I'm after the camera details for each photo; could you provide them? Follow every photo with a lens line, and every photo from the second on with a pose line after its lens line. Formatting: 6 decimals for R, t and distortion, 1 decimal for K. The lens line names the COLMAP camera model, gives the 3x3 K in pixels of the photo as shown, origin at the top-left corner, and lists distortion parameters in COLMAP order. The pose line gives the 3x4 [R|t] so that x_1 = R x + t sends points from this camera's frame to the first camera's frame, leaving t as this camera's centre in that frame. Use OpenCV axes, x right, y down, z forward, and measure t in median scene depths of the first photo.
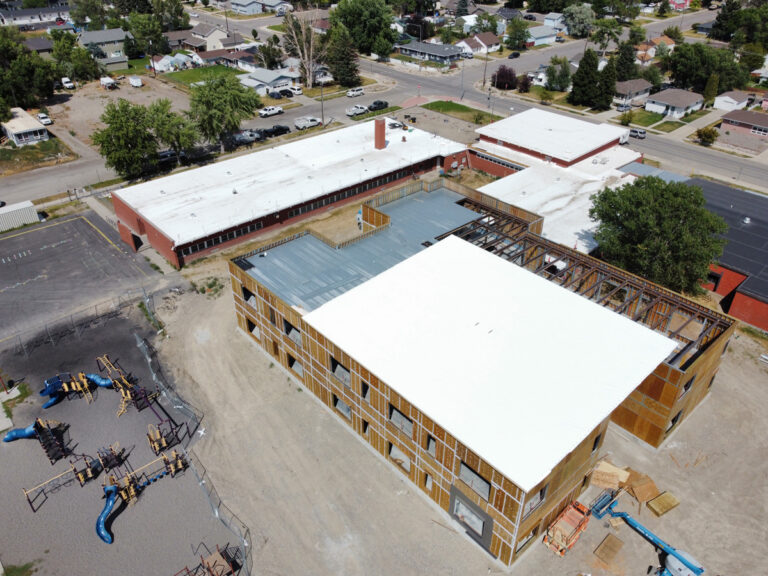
lens RADIAL K [[584.3, 0, 379.9], [0, 584.3, 286.0], [0, 0, 1]] dist [0.009908, -0.007448]
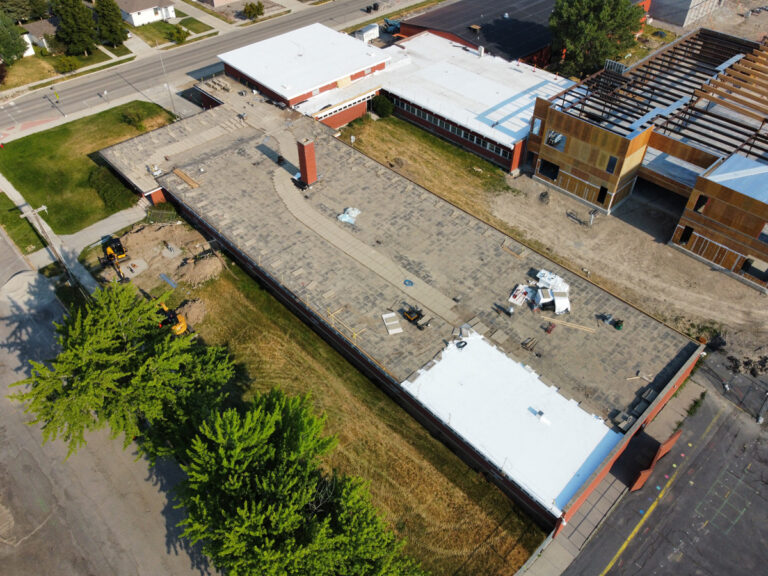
lens RADIAL K [[584.3, 0, 379.9], [0, 584.3, 286.0], [0, 0, 1]] dist [0.009908, -0.007448]
pose [[-0.038784, -0.688501, 0.724198, -0.504784], [0.544756, 0.593004, 0.592948, -0.463415], [-0.837697, 0.417508, 0.352066, 0.681068]]
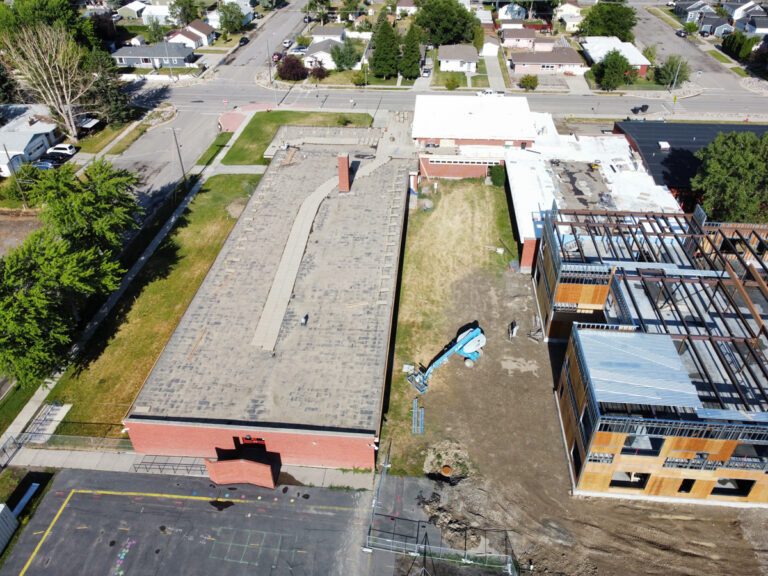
lens RADIAL K [[584.3, 0, 379.9], [0, 584.3, 286.0], [0, 0, 1]] dist [0.009908, -0.007448]
pose [[0.727497, -0.412818, 0.548023, -0.408925], [0.381096, 0.907323, 0.177571, -0.217529], [-0.570538, 0.079667, 0.817398, 0.305381]]
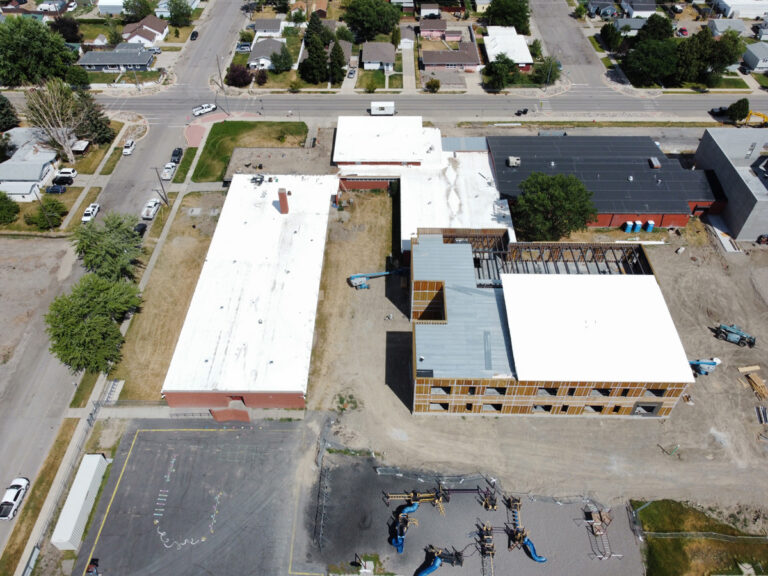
lens RADIAL K [[584.3, 0, 379.9], [0, 584.3, 286.0], [0, 0, 1]] dist [0.009908, -0.007448]
pose [[0.675914, -0.530421, 0.511659, -0.476378], [0.408903, 0.847510, 0.338415, -0.380767], [-0.613138, -0.019521, 0.789734, -0.001674]]
